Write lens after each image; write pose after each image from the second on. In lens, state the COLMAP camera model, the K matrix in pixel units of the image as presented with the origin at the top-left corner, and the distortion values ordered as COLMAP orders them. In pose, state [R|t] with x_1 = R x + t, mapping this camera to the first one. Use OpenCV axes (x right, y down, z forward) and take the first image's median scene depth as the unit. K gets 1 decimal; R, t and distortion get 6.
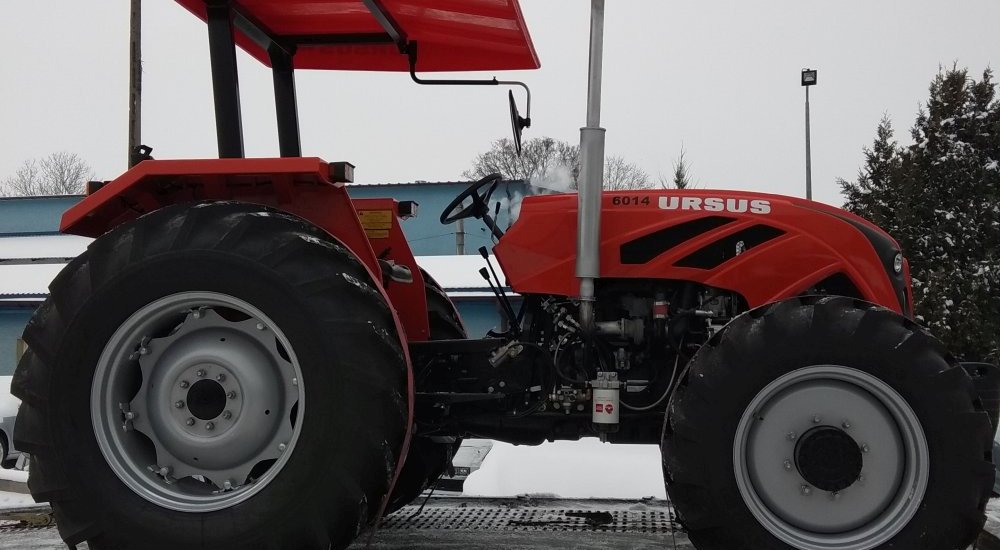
lens RADIAL K [[1081.2, 0, 530.6], [0, 1081.2, 211.8], [0, 0, 1]] dist [0.064830, 0.001956]
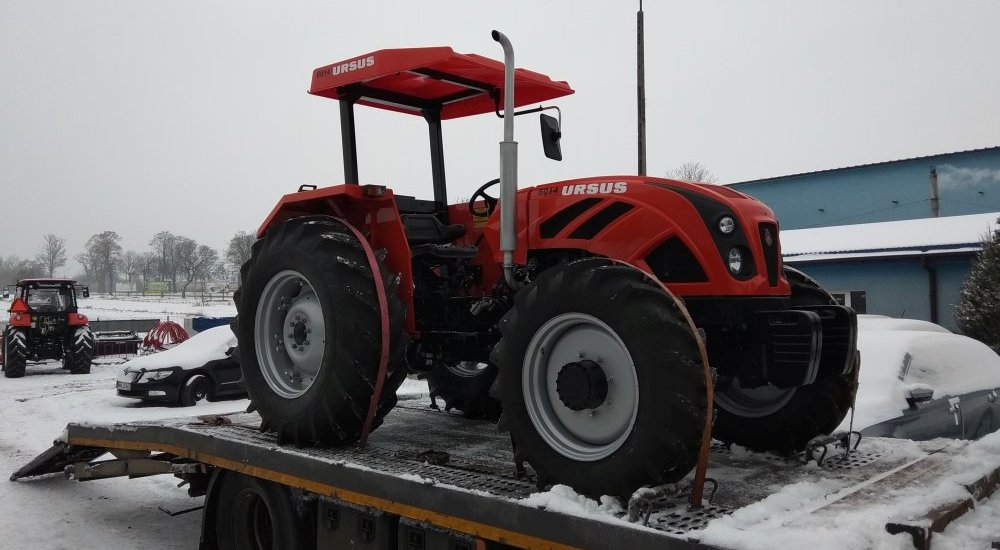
lens RADIAL K [[817.0, 0, 510.3], [0, 817.0, 217.1], [0, 0, 1]] dist [0.090408, -0.175195]
pose [[0.792320, -0.071010, -0.605959, 0.679369], [0.086280, 0.996263, -0.003933, 0.022154], [0.603974, -0.049166, 0.795486, 0.166638]]
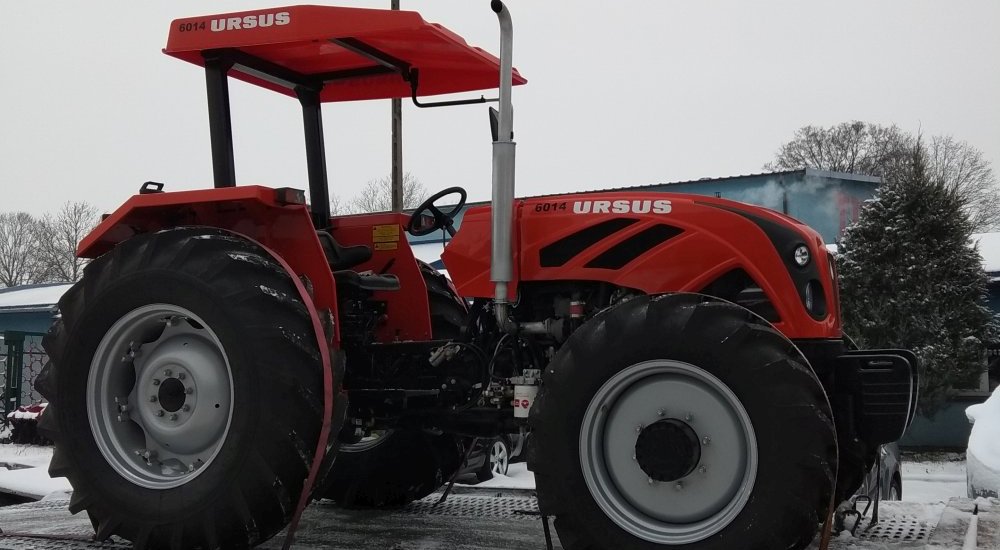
lens RADIAL K [[1089.6, 0, 526.2], [0, 1089.6, 195.0], [0, 0, 1]] dist [0.077394, -0.185940]
pose [[0.953269, -0.055364, -0.297006, 0.394704], [0.051703, 0.998459, -0.020174, -0.001533], [0.297665, 0.003875, 0.954662, -0.026457]]
